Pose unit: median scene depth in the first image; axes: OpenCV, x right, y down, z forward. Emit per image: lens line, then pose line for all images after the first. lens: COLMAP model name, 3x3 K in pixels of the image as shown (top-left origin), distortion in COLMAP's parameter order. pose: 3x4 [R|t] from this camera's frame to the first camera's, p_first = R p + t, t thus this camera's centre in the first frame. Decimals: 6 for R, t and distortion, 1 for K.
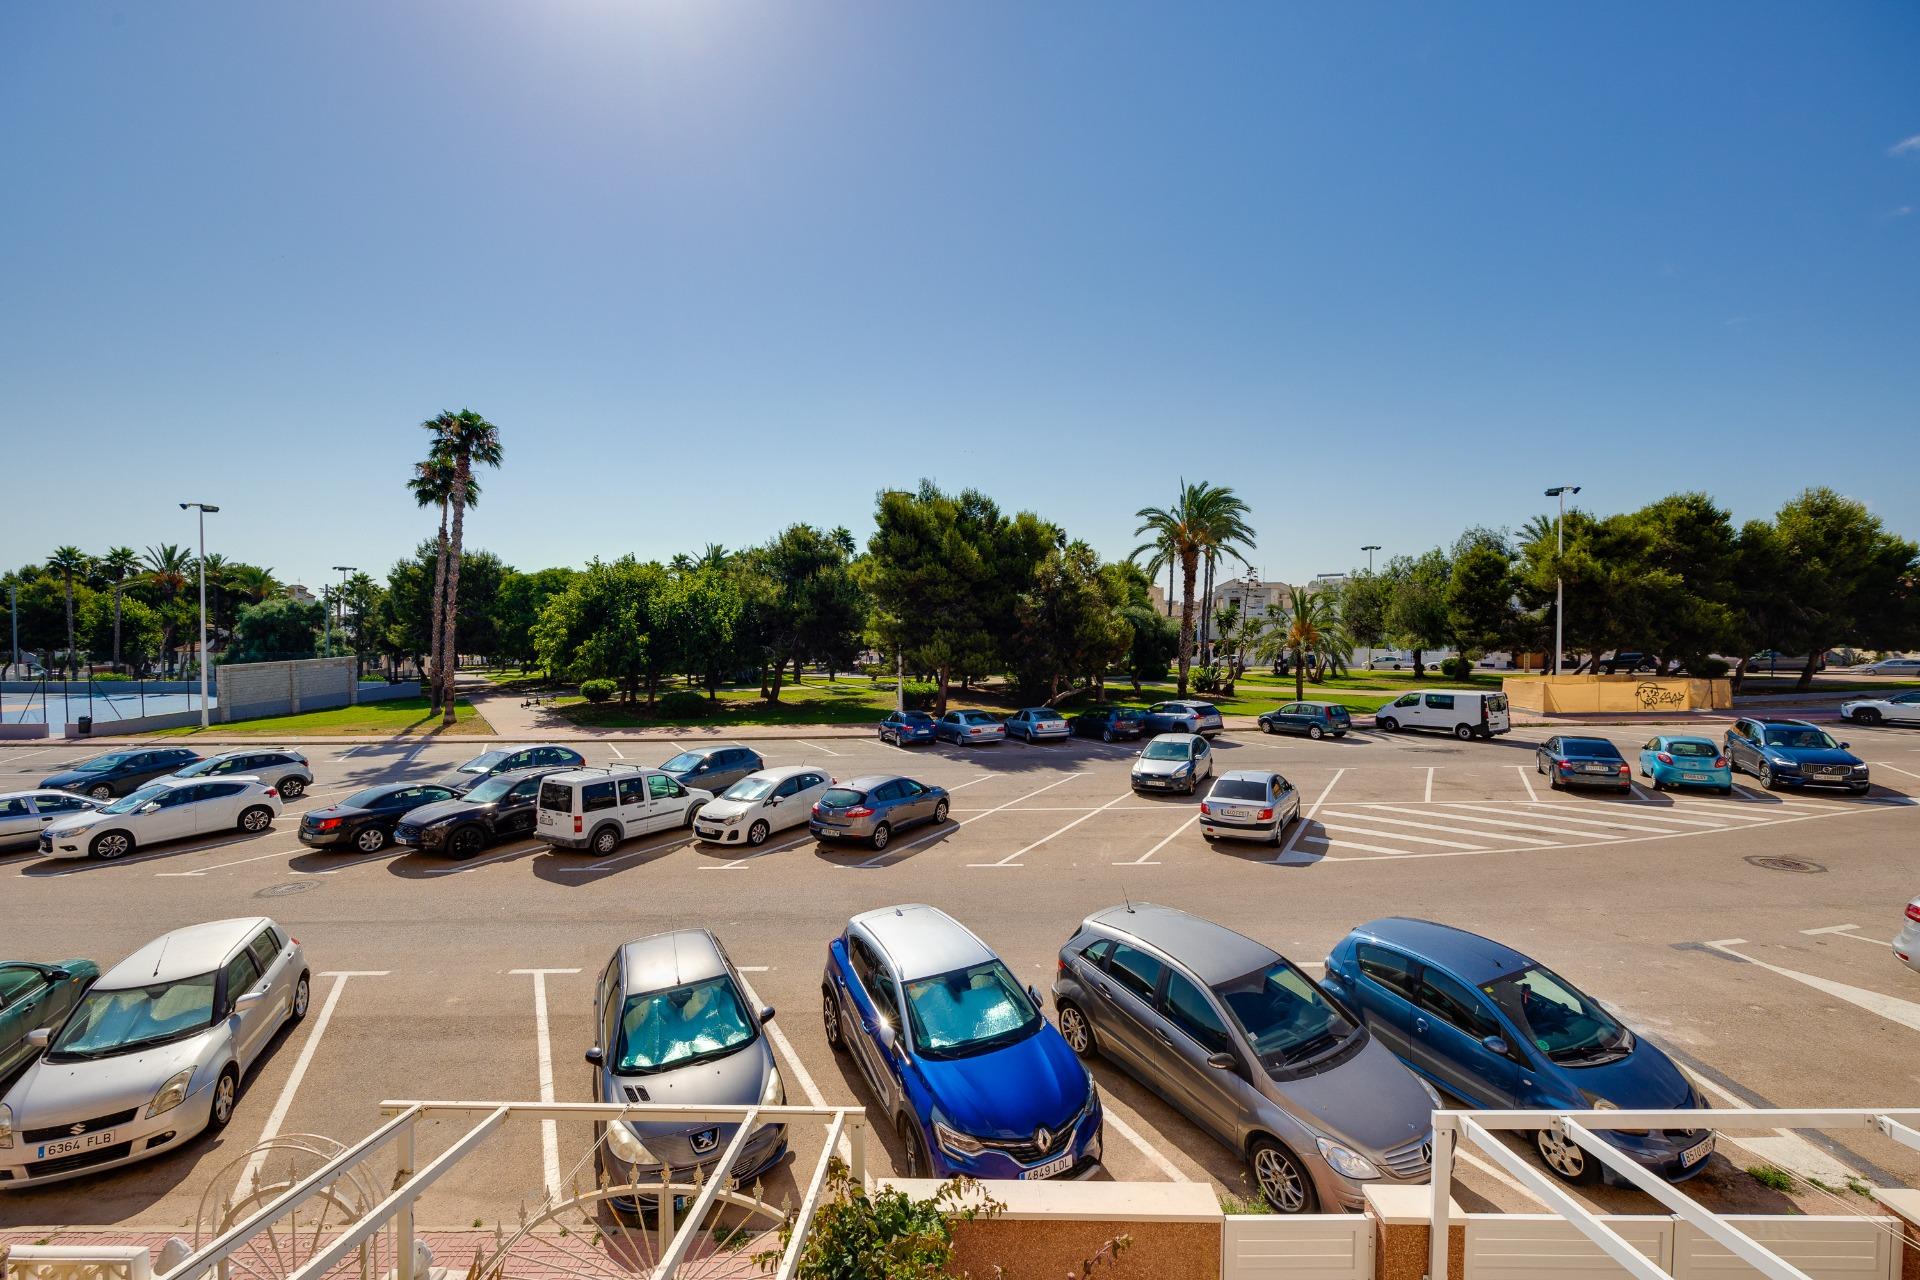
lens RADIAL K [[773.6, 0, 943.3], [0, 773.6, 630.9], [0, 0, 1]] dist [0.001063, -0.000285]
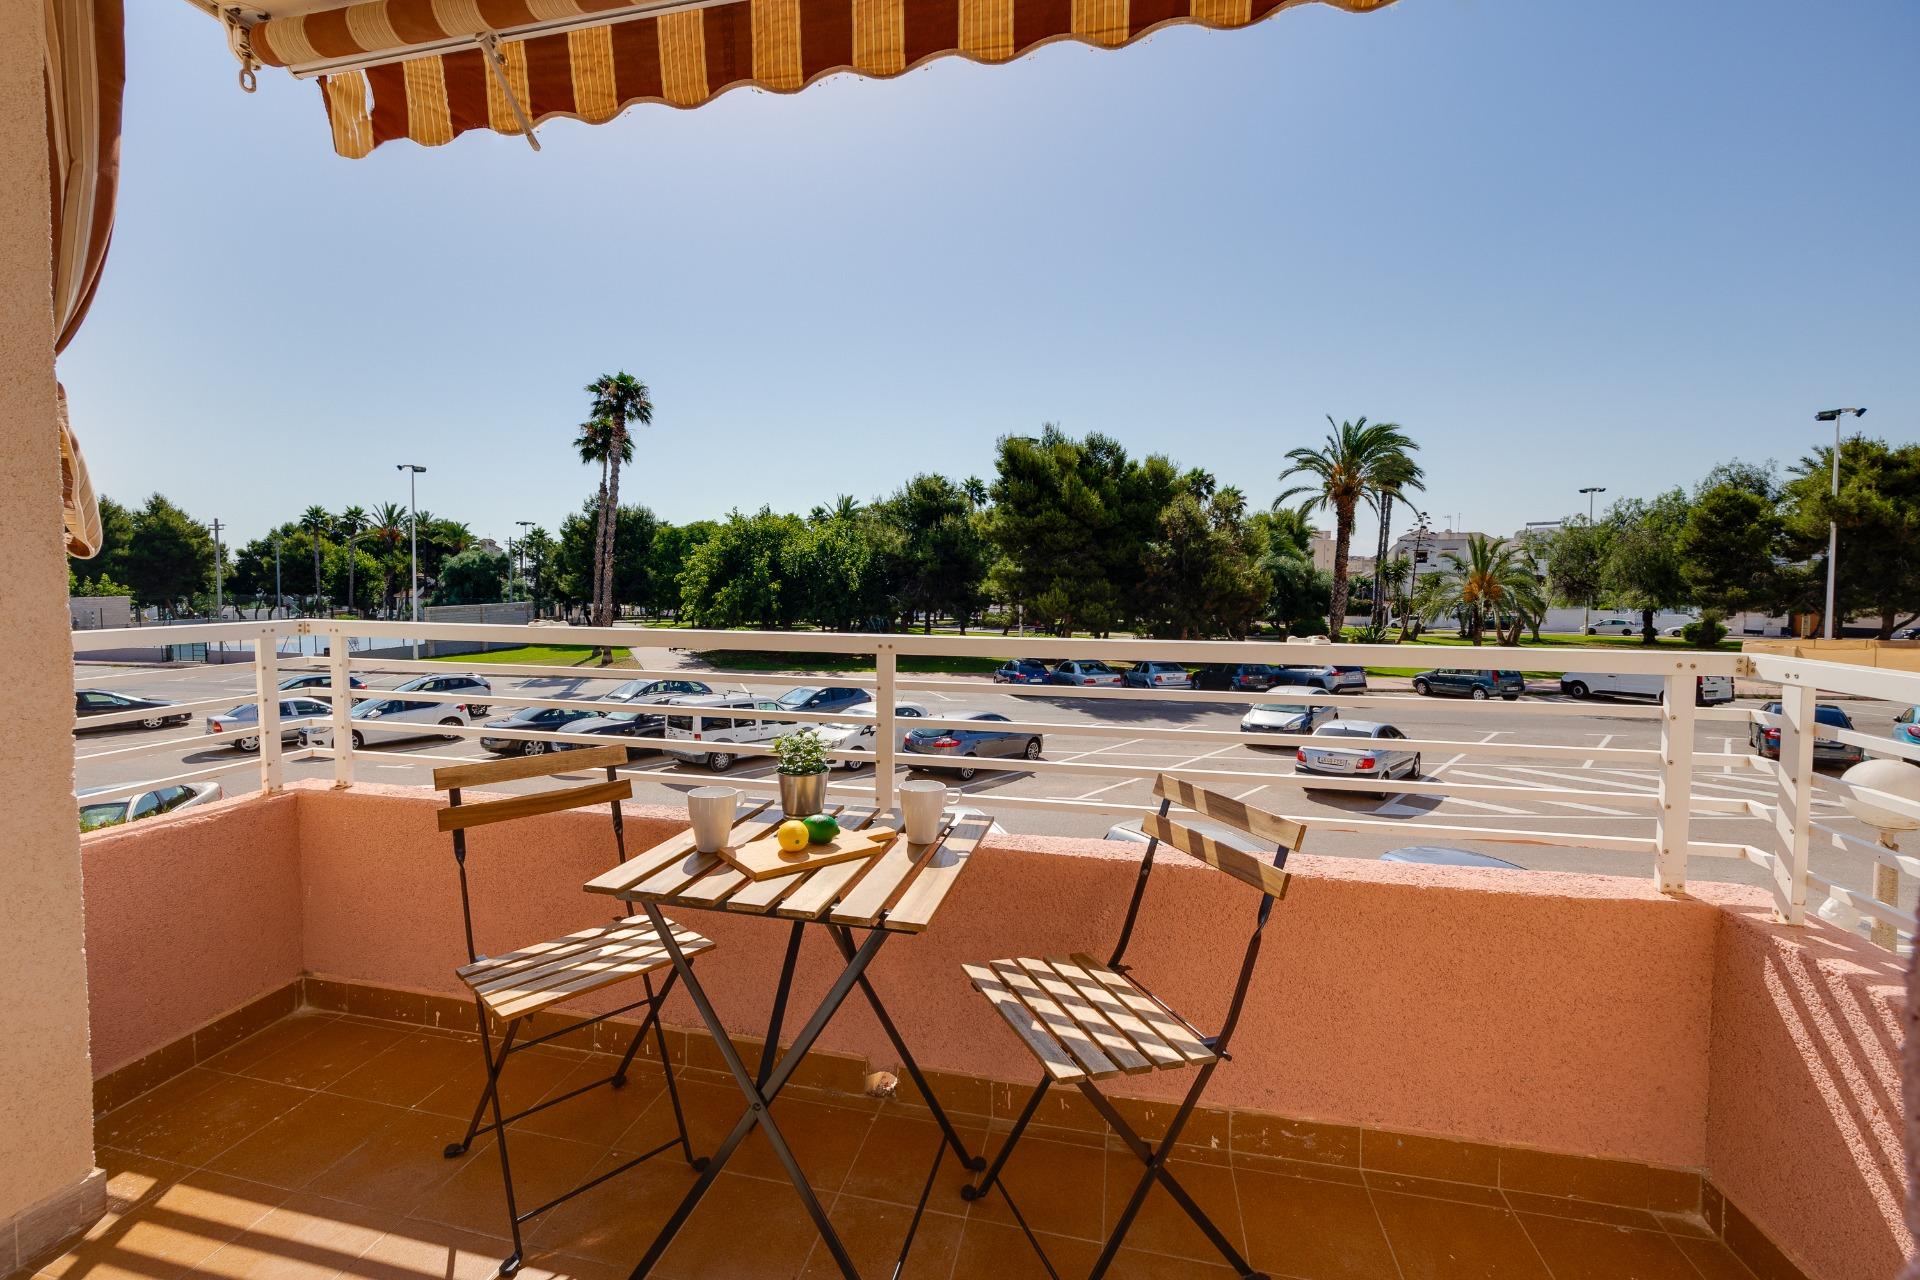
lens RADIAL K [[849.0, 0, 950.5], [0, 849.0, 608.3], [0, 0, 1]] dist [0.001997, -0.000243]
pose [[0.979232, 0.012555, -0.202354, 0.072928], [-0.010167, 0.999866, 0.012839, 0.022261], [0.202488, -0.010515, 0.979228, -0.067829]]
